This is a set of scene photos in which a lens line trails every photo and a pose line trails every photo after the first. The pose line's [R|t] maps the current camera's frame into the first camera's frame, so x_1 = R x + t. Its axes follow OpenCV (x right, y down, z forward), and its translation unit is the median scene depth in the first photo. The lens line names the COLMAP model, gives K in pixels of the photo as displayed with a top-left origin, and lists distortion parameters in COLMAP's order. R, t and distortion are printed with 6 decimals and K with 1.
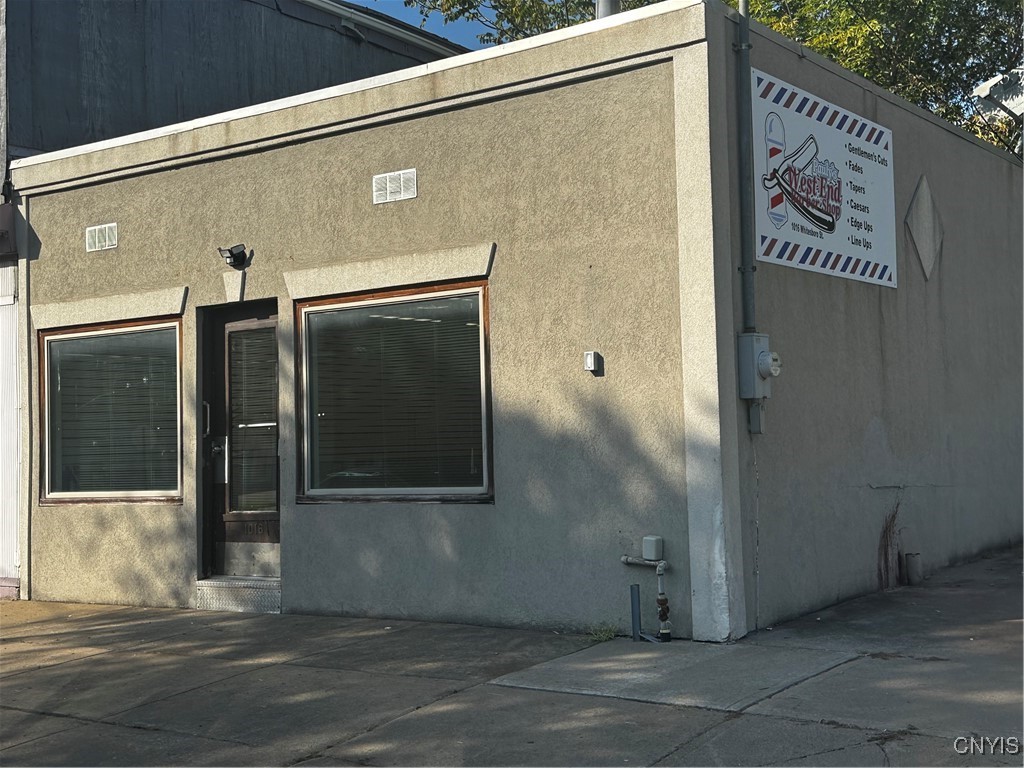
lens RADIAL K [[1352.4, 0, 512.7], [0, 1352.4, 378.3], [0, 0, 1]] dist [0.164029, 0.000000]
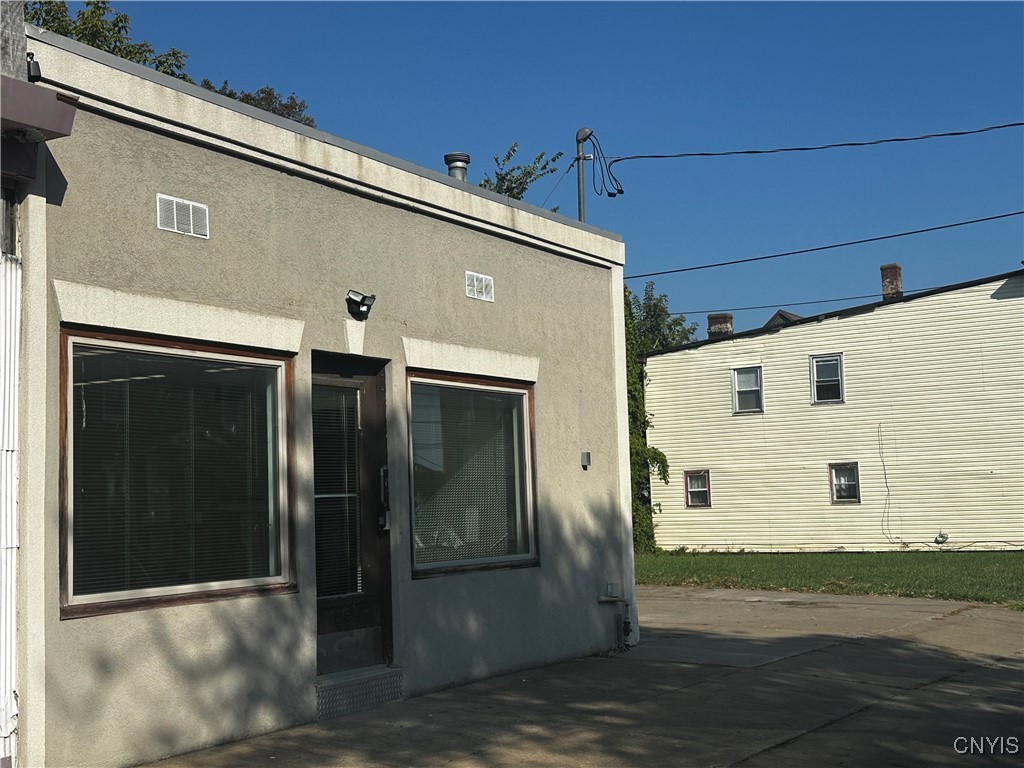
lens RADIAL K [[1352.4, 0, 515.8], [0, 1352.4, 380.7], [0, 0, 1]] dist [0.164029, 0.000000]
pose [[-0.093111, 0.128727, 0.987299, -1.136205], [-0.013315, 0.991357, -0.130512, 0.077997], [-0.995567, -0.025298, -0.090592, 1.027793]]
